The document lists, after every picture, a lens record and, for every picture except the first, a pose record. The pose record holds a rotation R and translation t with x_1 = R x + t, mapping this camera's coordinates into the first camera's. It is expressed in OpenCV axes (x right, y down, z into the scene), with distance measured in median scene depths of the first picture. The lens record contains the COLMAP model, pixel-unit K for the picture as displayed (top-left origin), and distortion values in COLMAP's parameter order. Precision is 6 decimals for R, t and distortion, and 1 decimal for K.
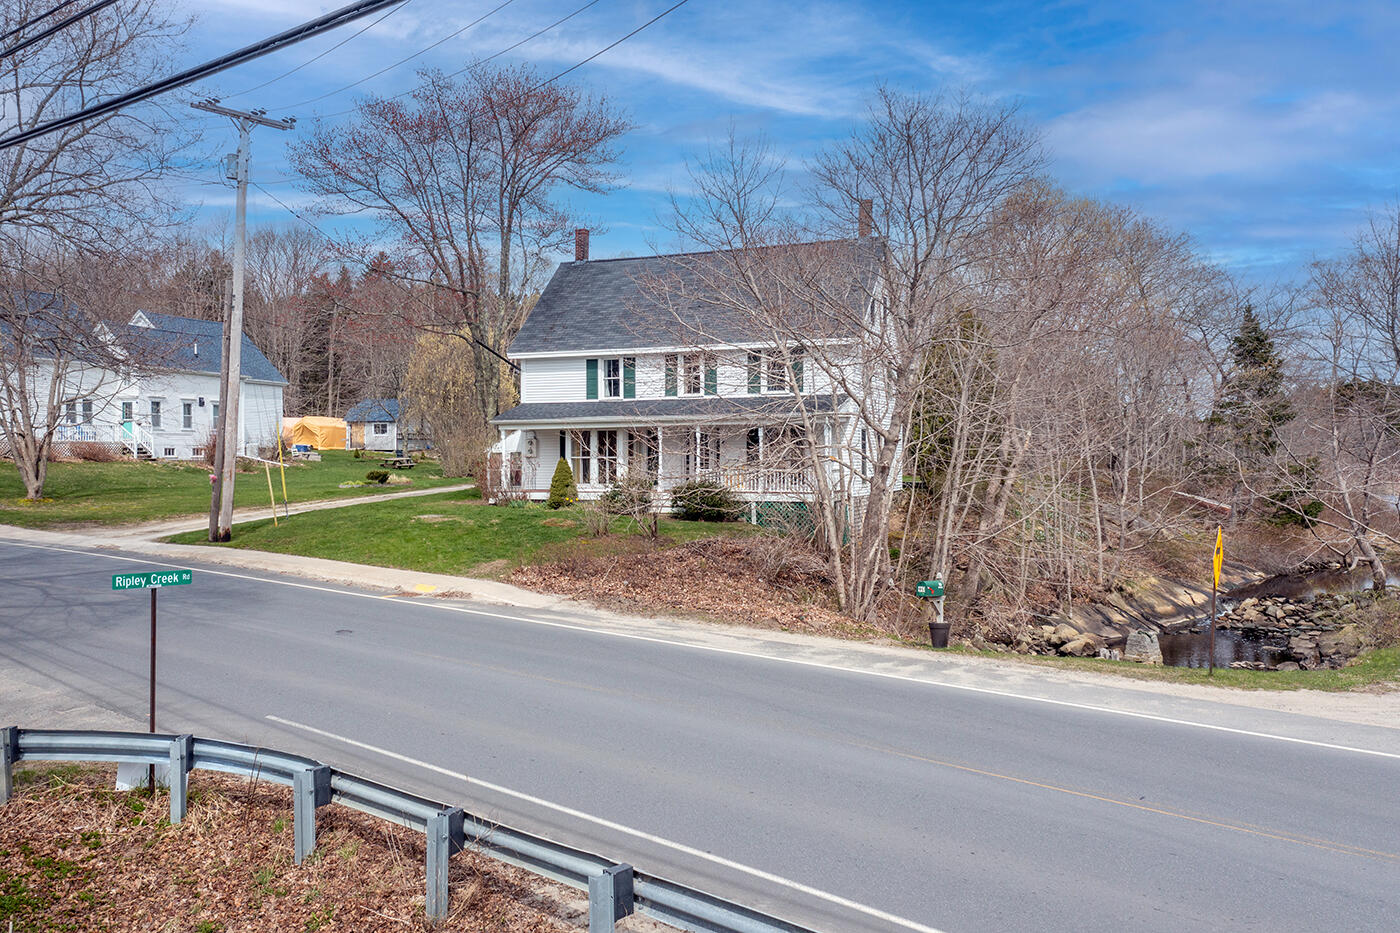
lens RADIAL K [[1098.1, 0, 699.4], [0, 1098.1, 465.4], [0, 0, 1]] dist [-0.013686, 0.041637]
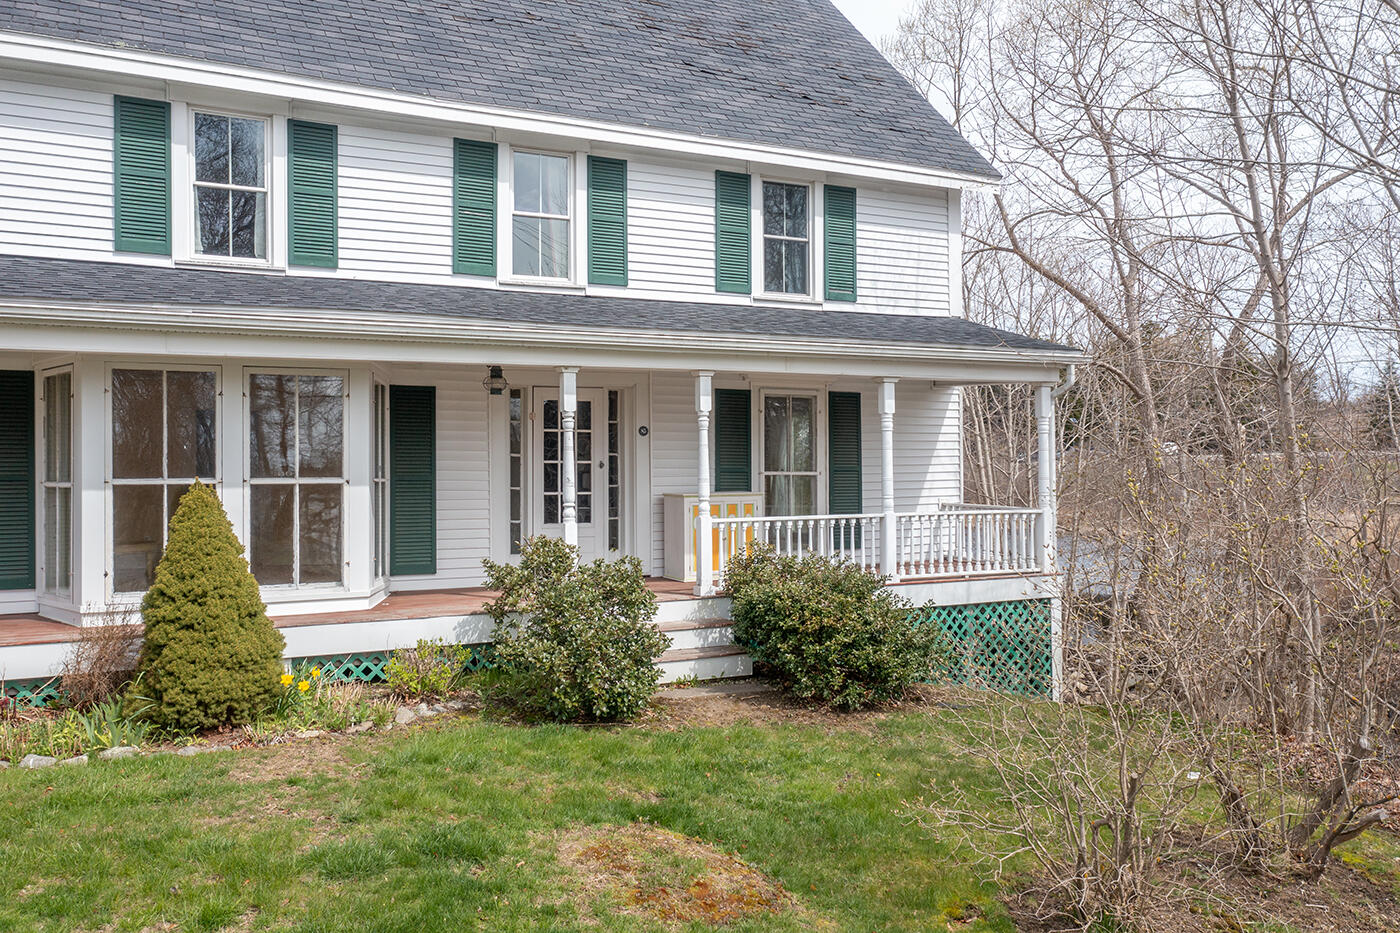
lens RADIAL K [[1098.1, 0, 711.3], [0, 1098.1, 466.2], [0, 0, 1]] dist [-0.013686, 0.041637]
pose [[0.645938, -0.000012, 0.763390, -0.209724], [0.007086, 0.999957, -0.005980, -0.007663], [-0.763357, 0.009272, 0.645910, 0.734906]]
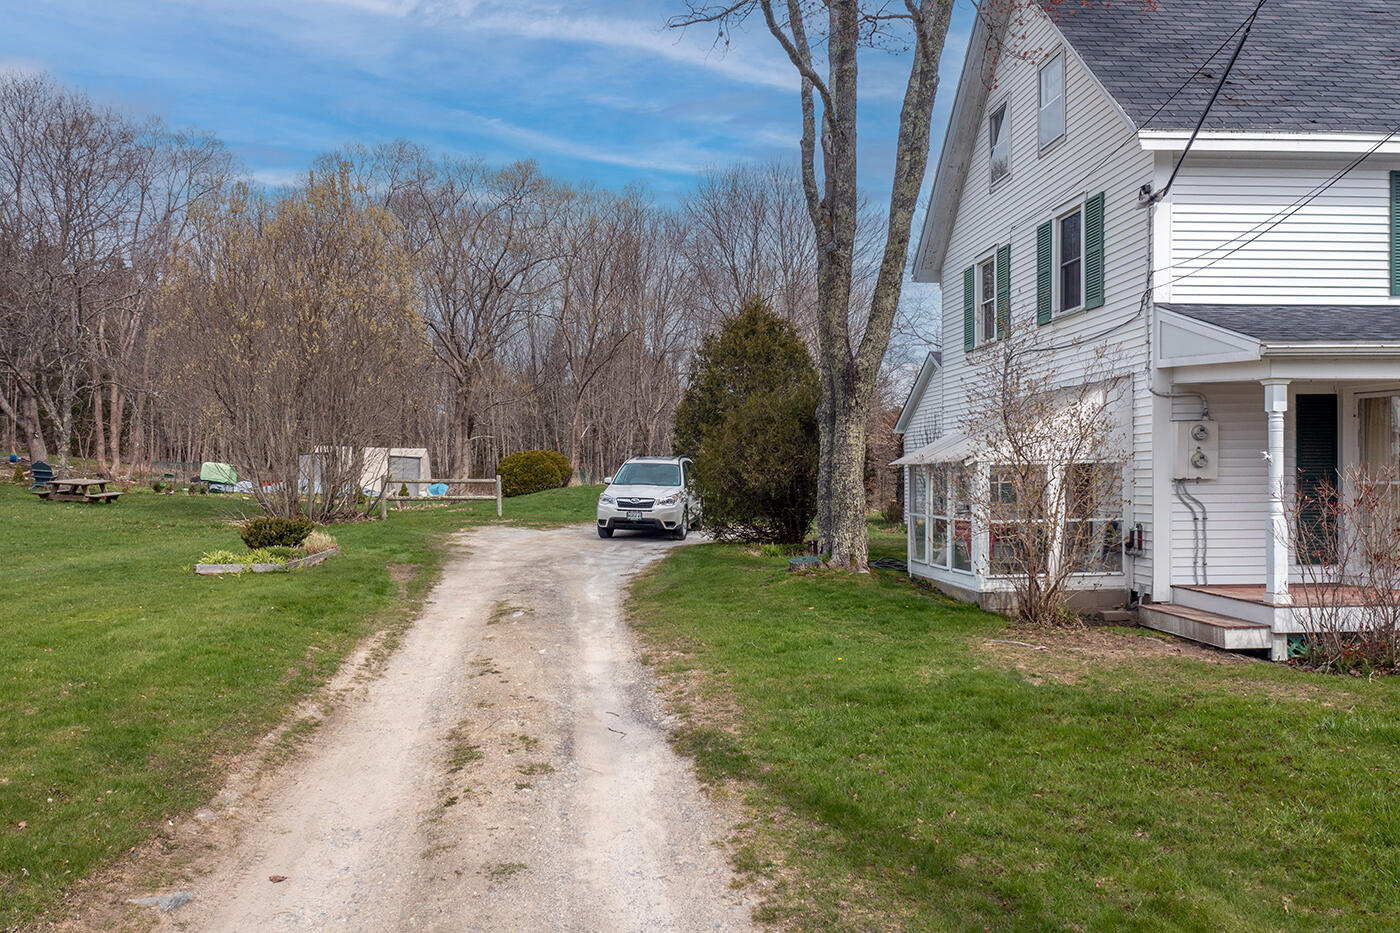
lens RADIAL K [[1098.1, 0, 665.0], [0, 1098.1, 478.2], [0, 0, 1]] dist [-0.013686, 0.041637]
pose [[0.893414, 0.002823, 0.449224, -0.436031], [0.003095, 0.999918, -0.012438, -0.004203], [-0.449223, 0.012503, 0.893332, 0.816721]]
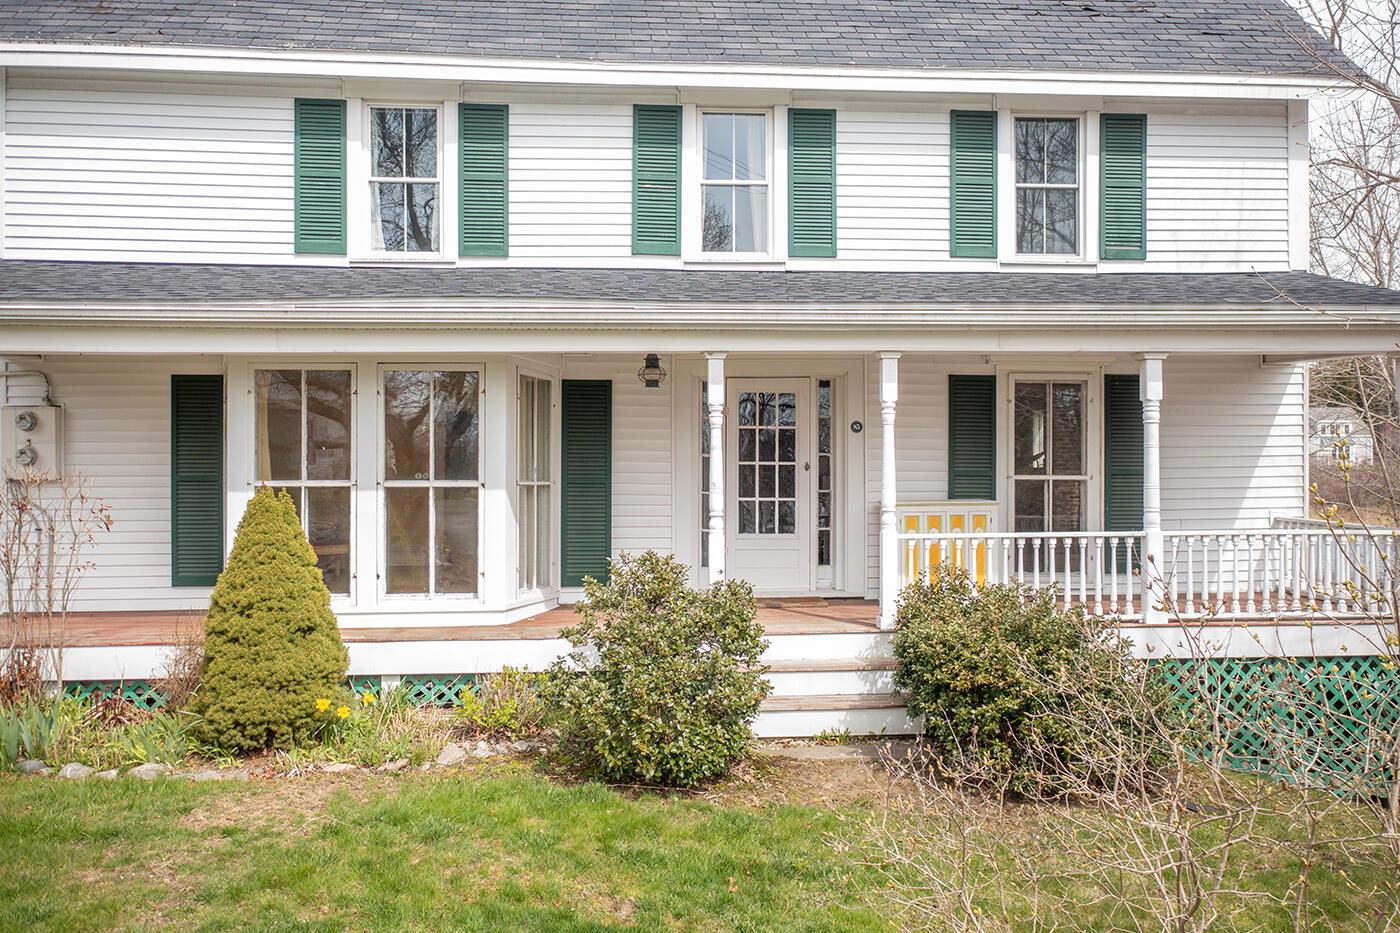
lens RADIAL K [[1098.1, 0, 714.6], [0, 1098.1, 468.8], [0, 0, 1]] dist [-0.013686, 0.041637]
pose [[0.885026, 0.000258, 0.465542, -0.136180], [0.002433, 0.999984, -0.005180, -0.008263], [-0.465536, 0.005717, 0.885011, 0.732923]]
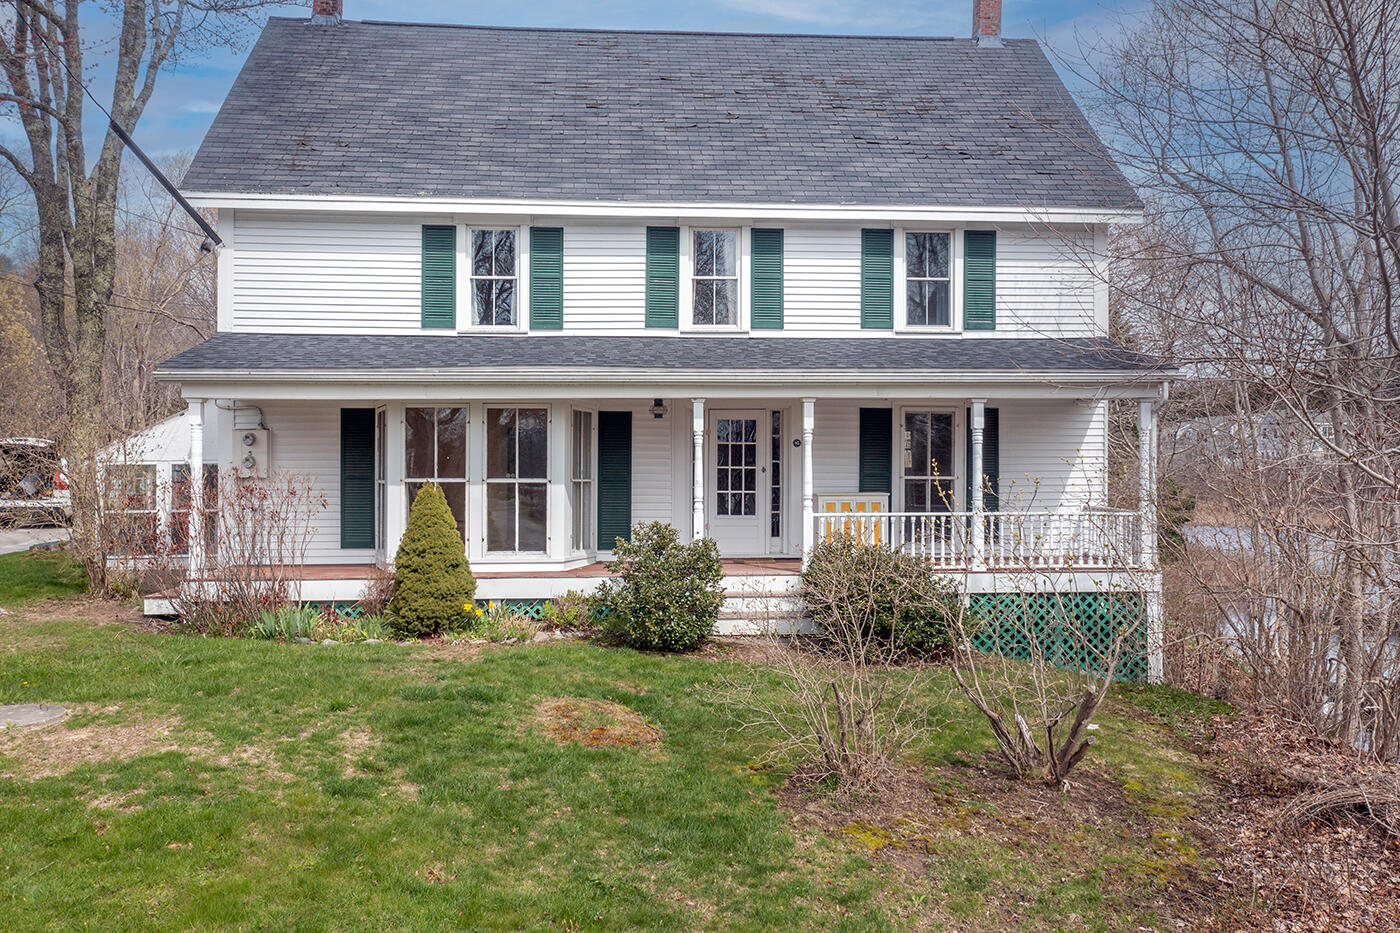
lens RADIAL K [[1098.1, 0, 712.6], [0, 1098.1, 467.5], [0, 0, 1]] dist [-0.013686, 0.041637]
pose [[0.890701, 0.002857, 0.454581, -0.188342], [0.000106, 0.999979, -0.006492, -0.008466], [-0.454590, 0.005831, 0.890682, 0.614215]]
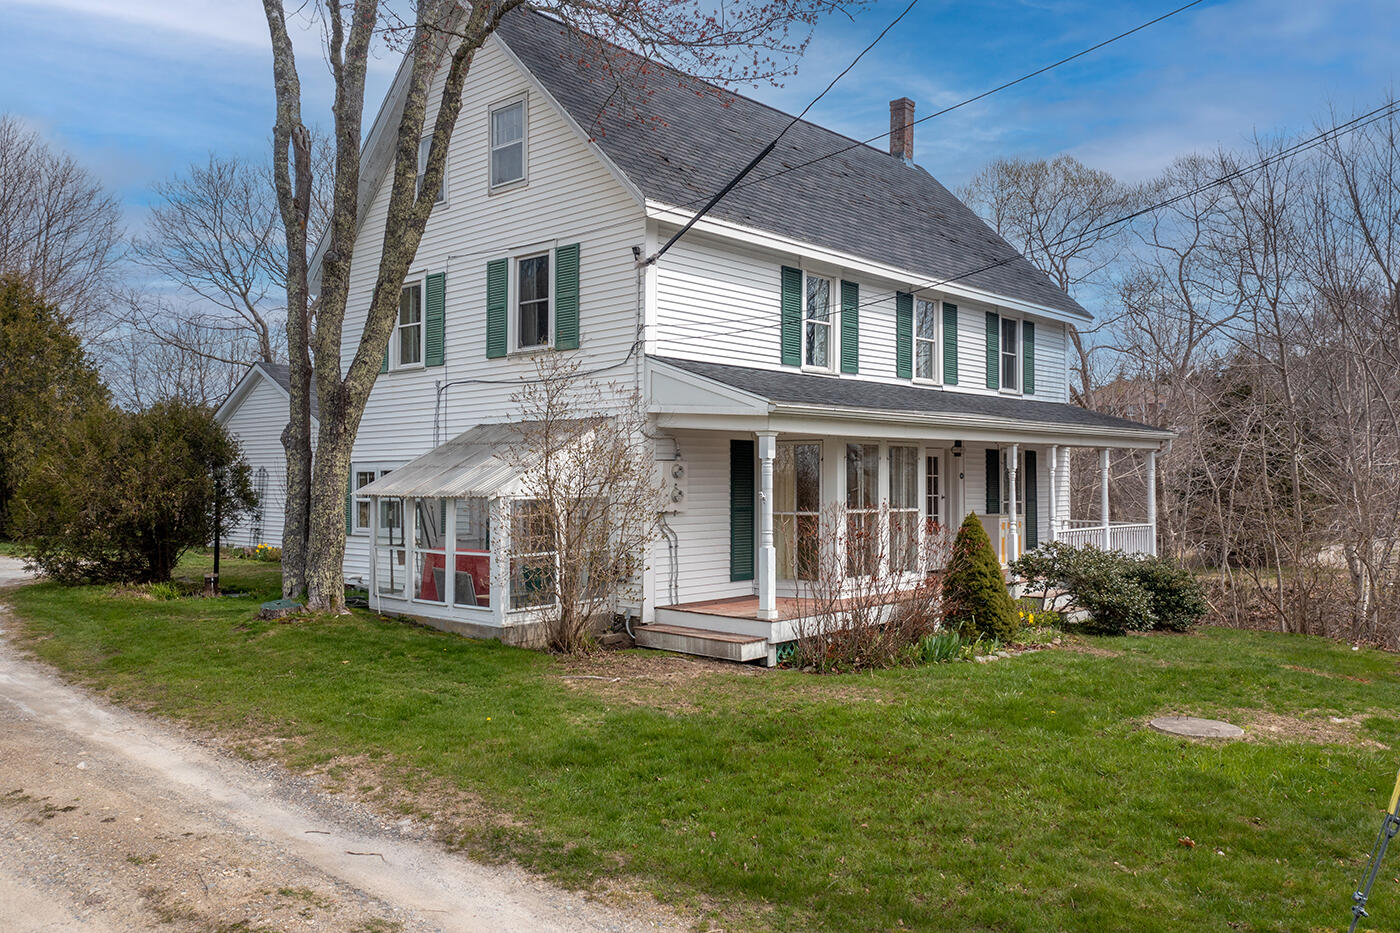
lens RADIAL K [[1098.1, 0, 679.1], [0, 1098.1, 471.1], [0, 0, 1]] dist [-0.013686, 0.041637]
pose [[0.338221, 0.013728, 0.940967, -0.495405], [0.007104, 0.999828, -0.017140, -0.014594], [-0.941040, 0.012482, 0.338065, 0.906981]]
